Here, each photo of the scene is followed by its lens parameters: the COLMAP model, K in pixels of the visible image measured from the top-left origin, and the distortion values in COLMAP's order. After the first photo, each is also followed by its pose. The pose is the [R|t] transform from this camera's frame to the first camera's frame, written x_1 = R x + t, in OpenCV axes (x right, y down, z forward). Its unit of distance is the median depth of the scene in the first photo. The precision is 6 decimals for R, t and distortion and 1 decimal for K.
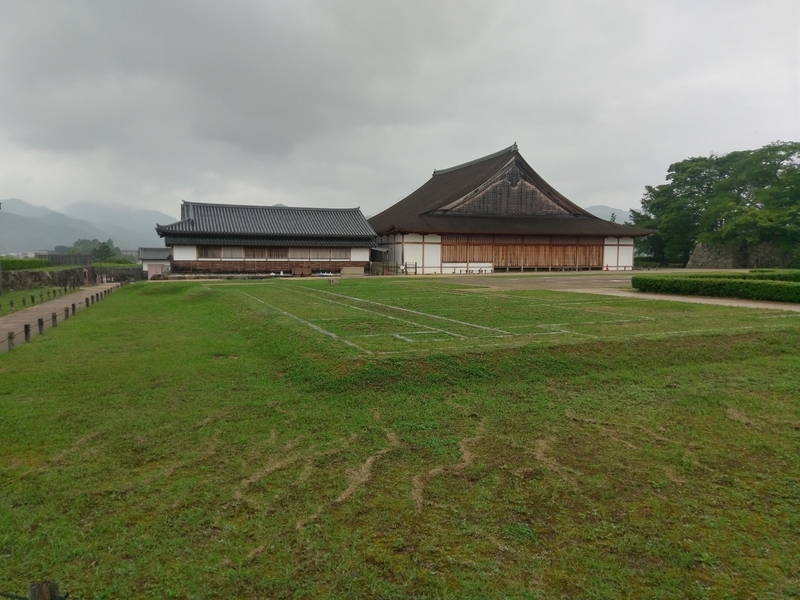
lens RADIAL K [[602.2, 0, 400.0], [0, 602.2, 300.0], [0, 0, 1]] dist [0.061584, -0.062965]
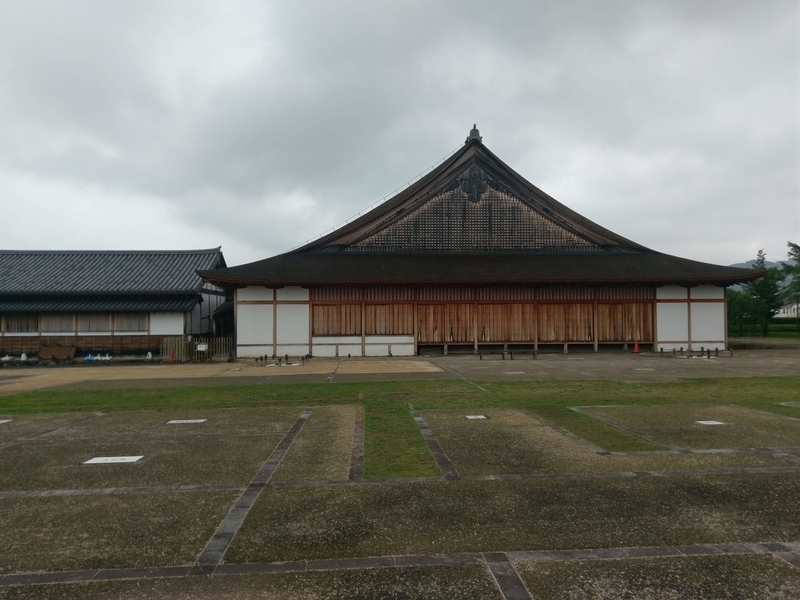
lens RADIAL K [[602.2, 0, 400.0], [0, 602.2, 300.0], [0, 0, 1]] dist [0.061584, -0.062965]
pose [[0.951282, -0.018905, -0.307743, 0.307346], [-0.012315, 0.994992, -0.099190, -0.039136], [0.308077, 0.098148, 0.946285, 0.466762]]
